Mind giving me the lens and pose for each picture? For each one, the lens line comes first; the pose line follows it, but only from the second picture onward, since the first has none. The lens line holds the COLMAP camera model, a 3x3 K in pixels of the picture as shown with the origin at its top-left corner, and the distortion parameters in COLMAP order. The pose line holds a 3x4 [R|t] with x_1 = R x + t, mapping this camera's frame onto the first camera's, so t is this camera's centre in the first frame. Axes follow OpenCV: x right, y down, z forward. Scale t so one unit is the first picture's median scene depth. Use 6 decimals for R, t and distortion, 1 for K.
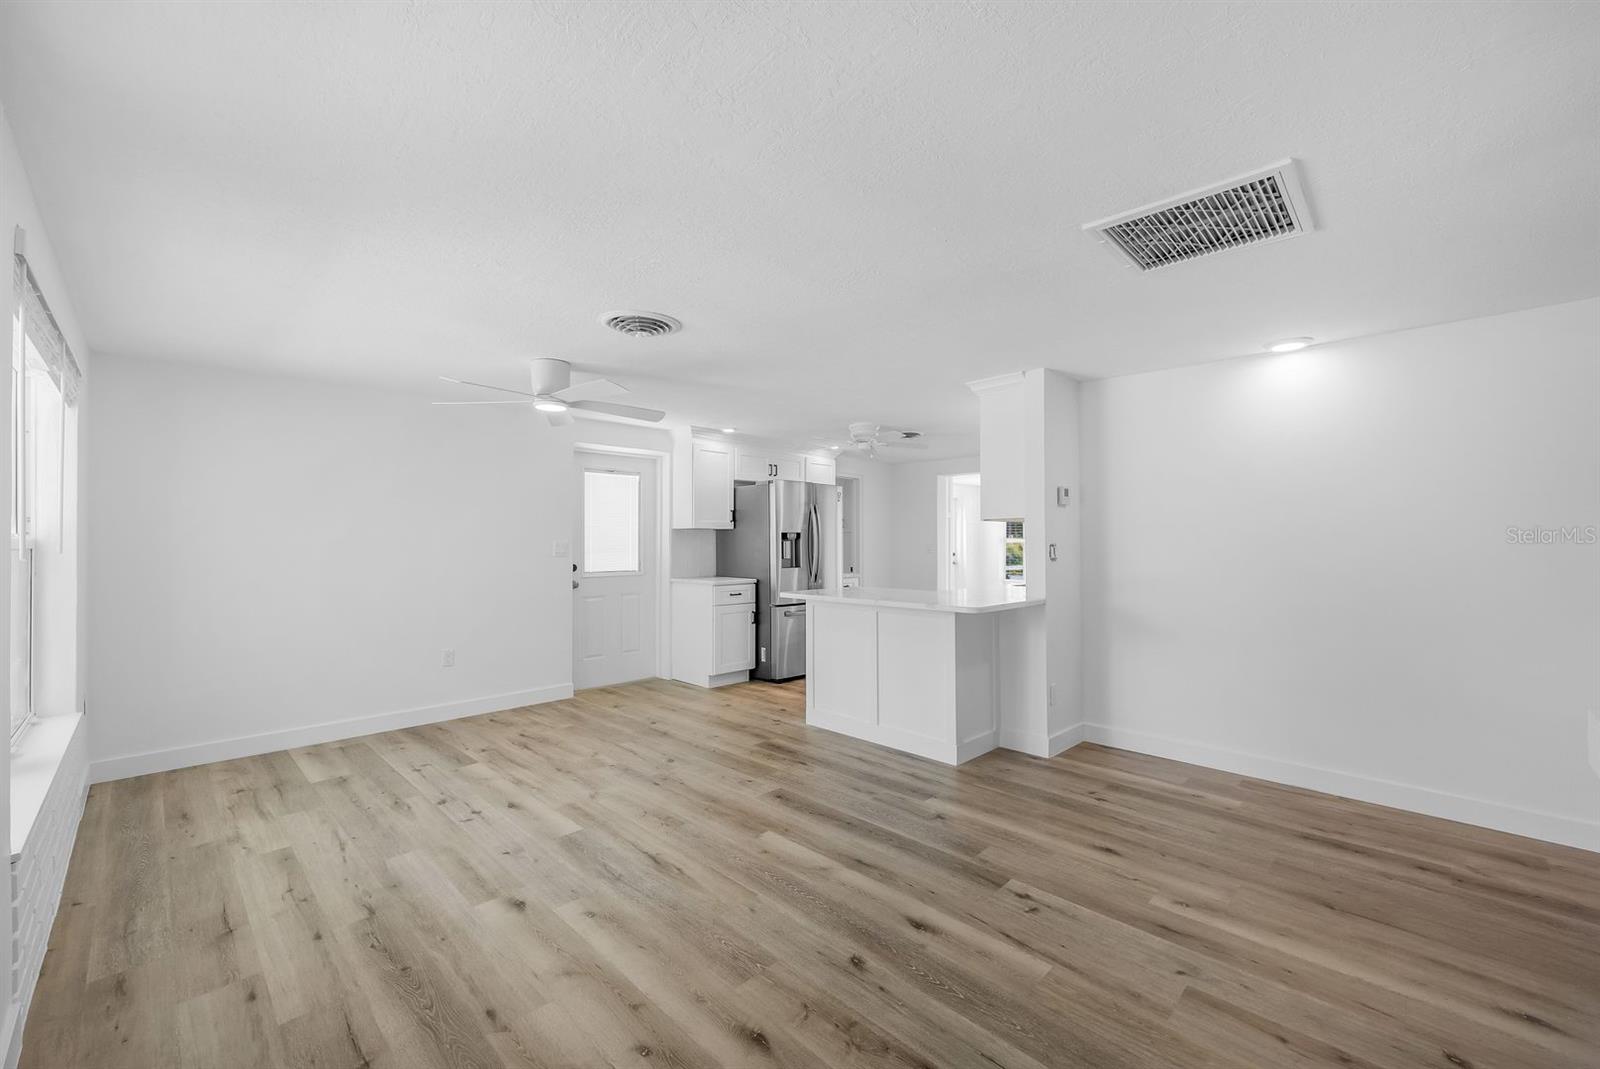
lens RADIAL K [[639.6, 0, 800.9], [0, 639.6, 535.6], [0, 0, 1]] dist [-0.002089, -0.000067]
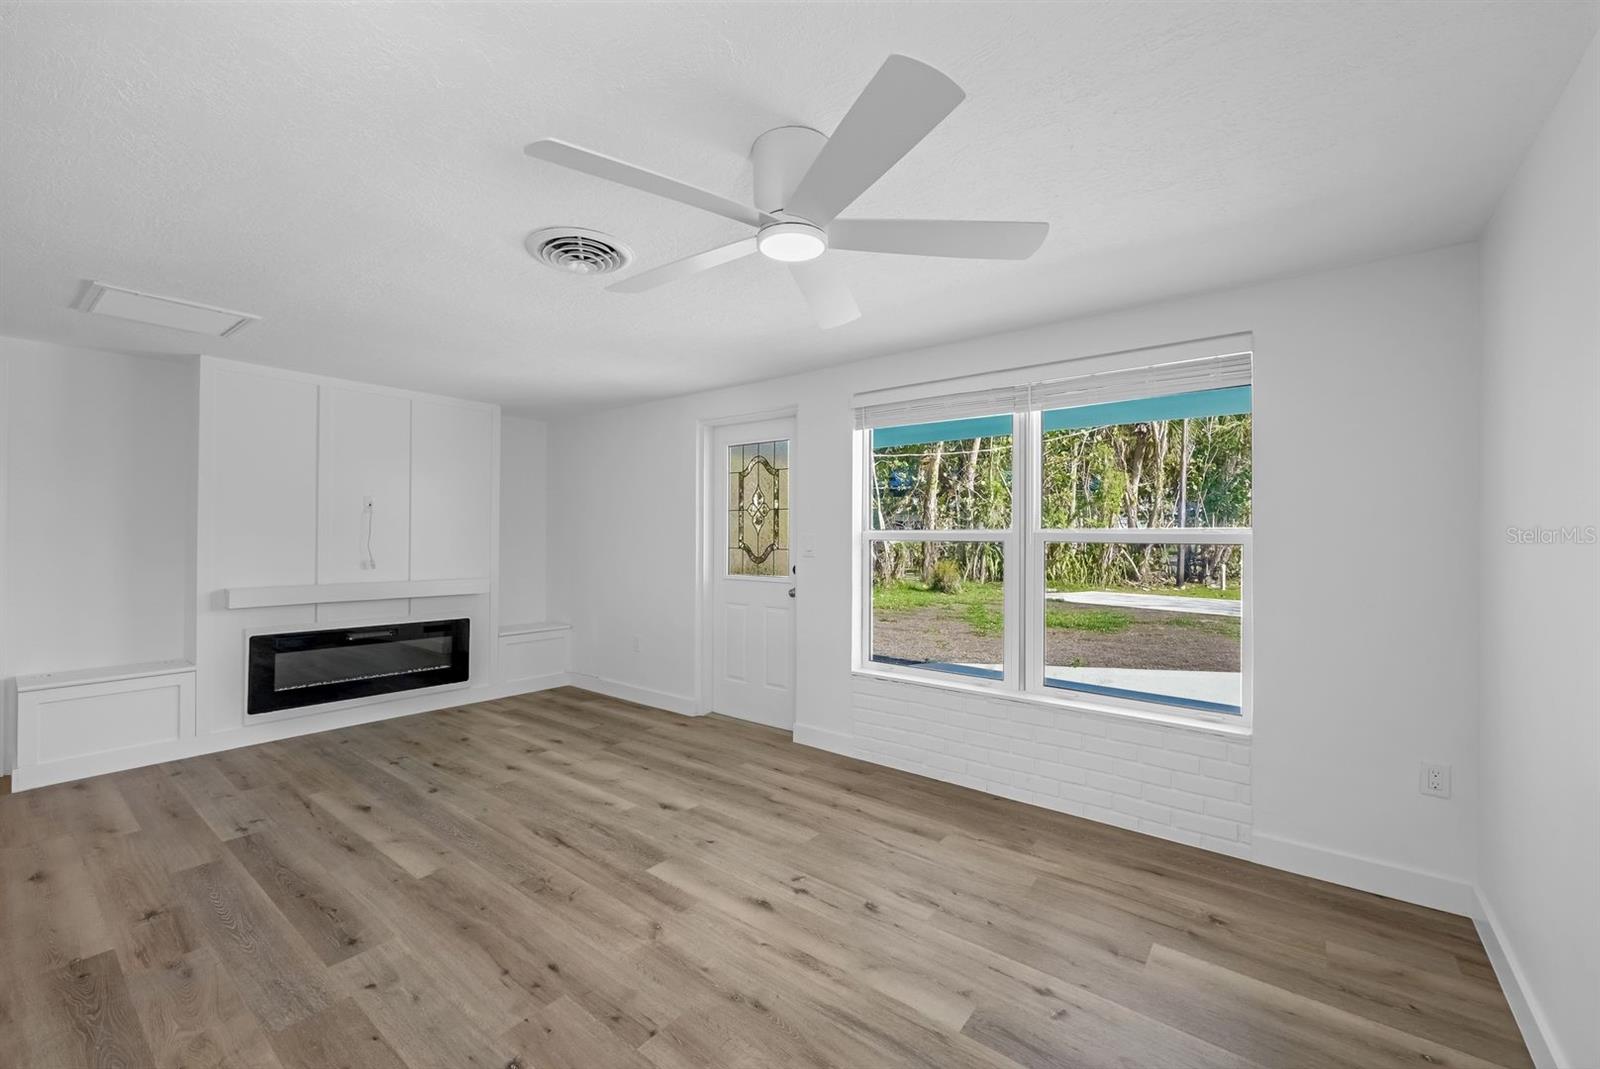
lens RADIAL K [[639.6, 0, 800.3], [0, 639.6, 534.6], [0, 0, 1]] dist [-0.002089, -0.000067]
pose [[-0.992325, -0.002560, -0.123633, -0.472308], [-0.002063, 0.999989, -0.004148, 0.010739], [0.123643, -0.003861, -0.992319, 2.018923]]
